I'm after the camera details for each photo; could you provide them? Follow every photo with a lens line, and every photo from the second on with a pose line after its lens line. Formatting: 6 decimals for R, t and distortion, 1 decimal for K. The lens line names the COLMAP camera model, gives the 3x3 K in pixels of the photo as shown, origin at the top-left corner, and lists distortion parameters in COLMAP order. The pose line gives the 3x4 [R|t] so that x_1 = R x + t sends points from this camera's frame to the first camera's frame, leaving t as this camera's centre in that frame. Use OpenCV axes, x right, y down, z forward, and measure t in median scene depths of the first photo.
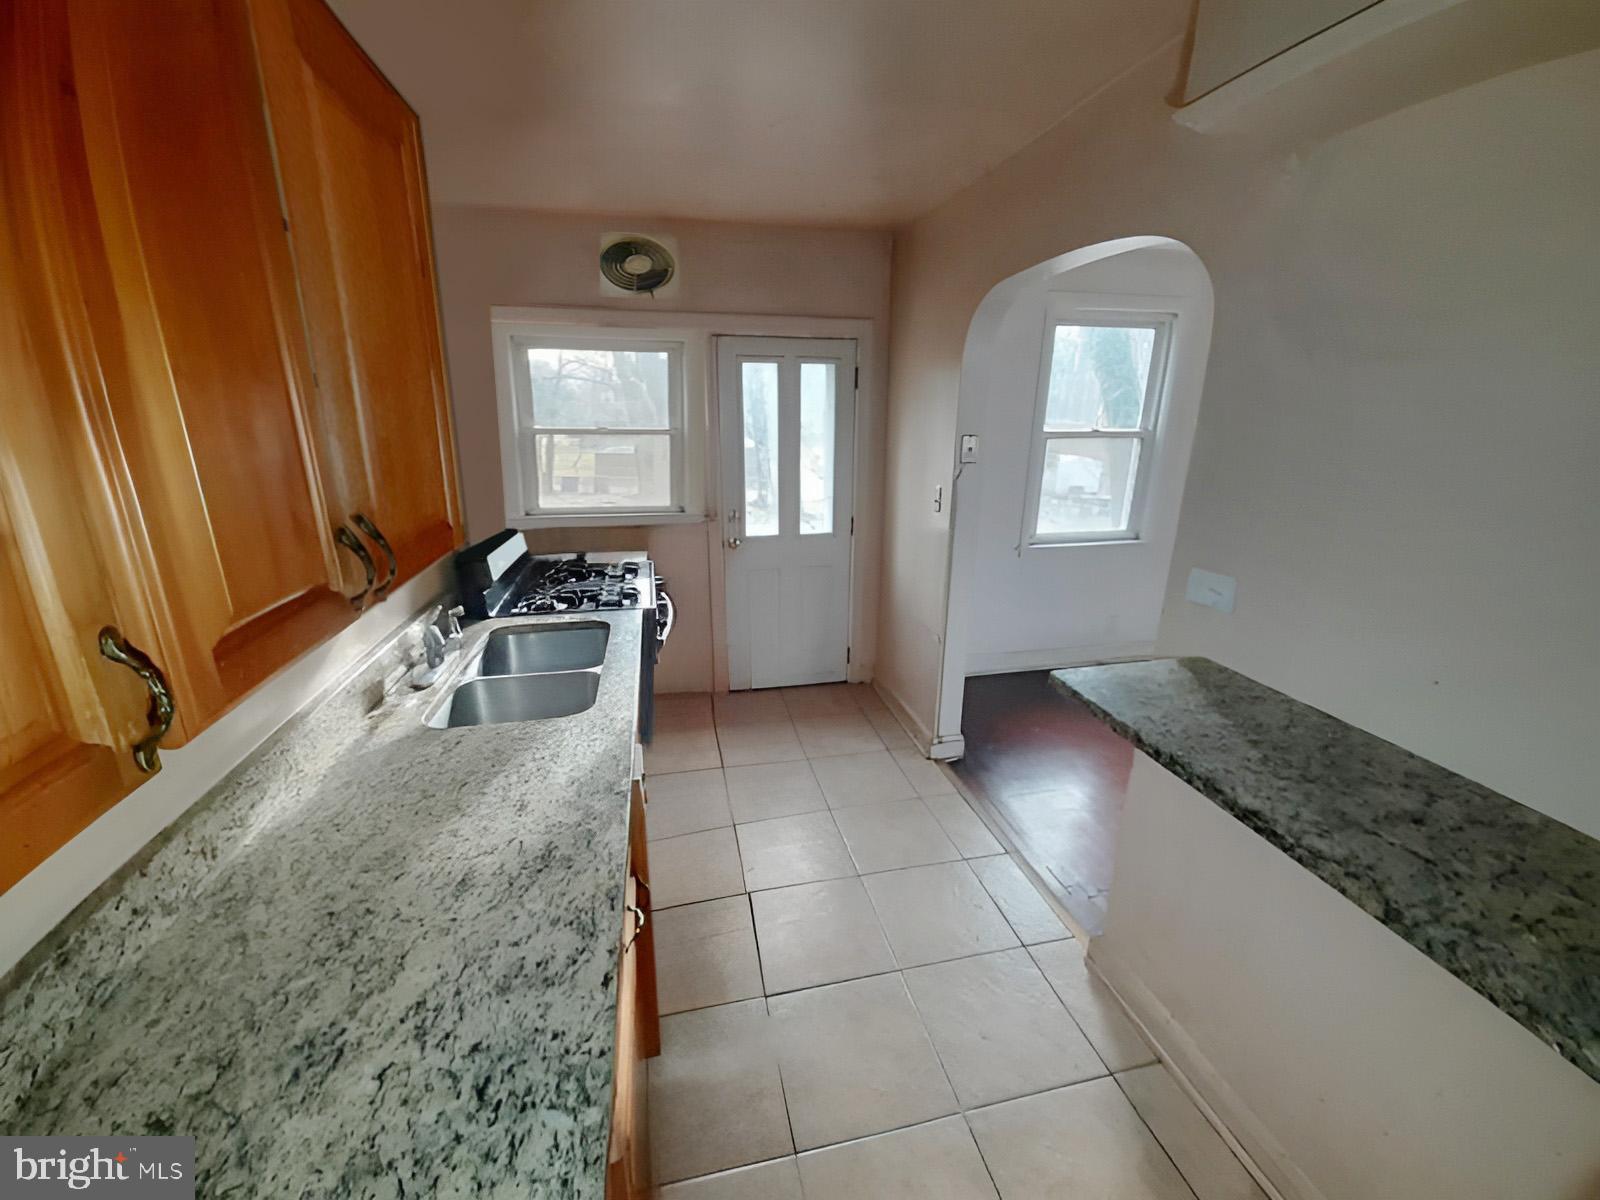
lens RADIAL K [[635.9, 0, 803.5], [0, 635.9, 598.6], [0, 0, 1]] dist [-0.011986, -0.000210]
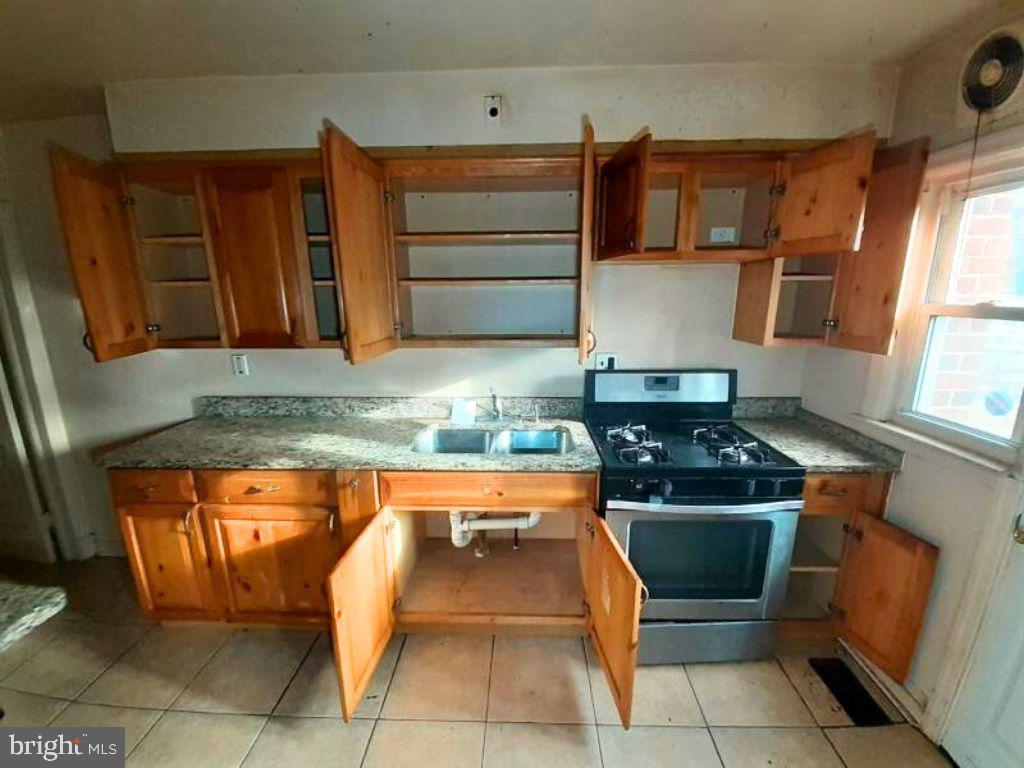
lens RADIAL K [[407.0, 0, 514.2], [0, 407.0, 383.1], [0, 0, 1]] dist [-0.011986, -0.000210]
pose [[-0.245013, 0.200481, -0.948565, 0.269270], [-0.280583, 0.921856, 0.267310, -0.165999], [0.928031, 0.331646, -0.169615, 0.598892]]
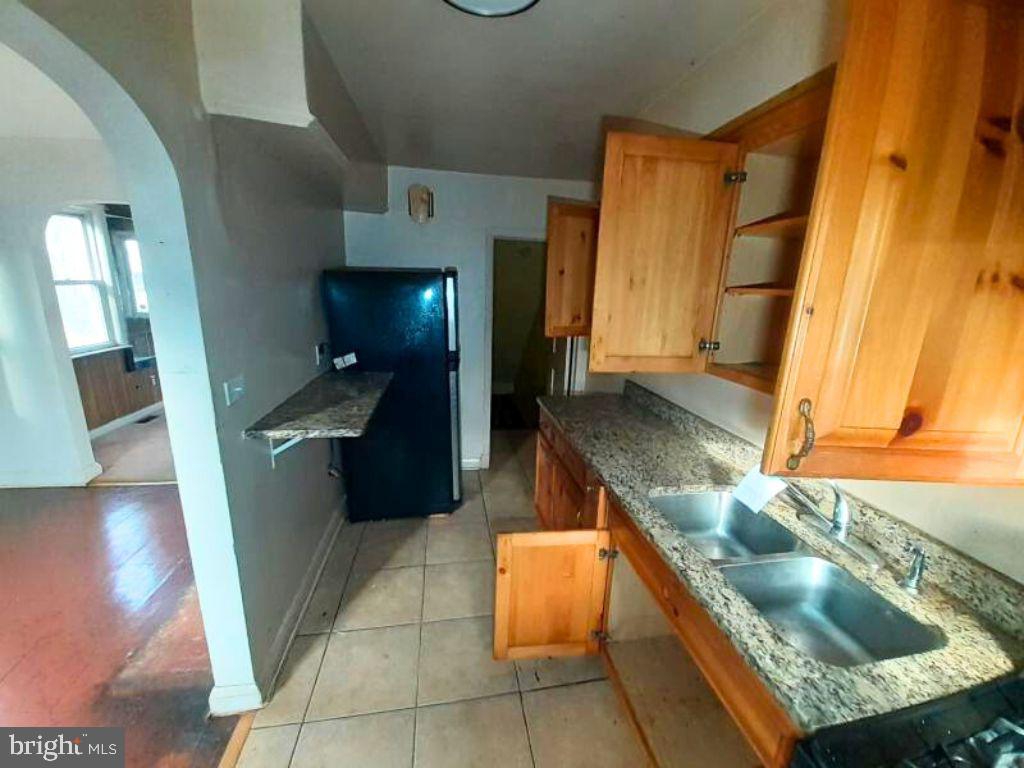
lens RADIAL K [[407.0, 0, 514.2], [0, 407.0, 383.1], [0, 0, 1]] dist [-0.011986, -0.000210]
pose [[-0.997925, -0.051719, 0.038361, -0.024603], [-0.025337, 0.863064, 0.504458, -0.221924], [-0.059198, 0.502439, -0.862584, 0.733794]]
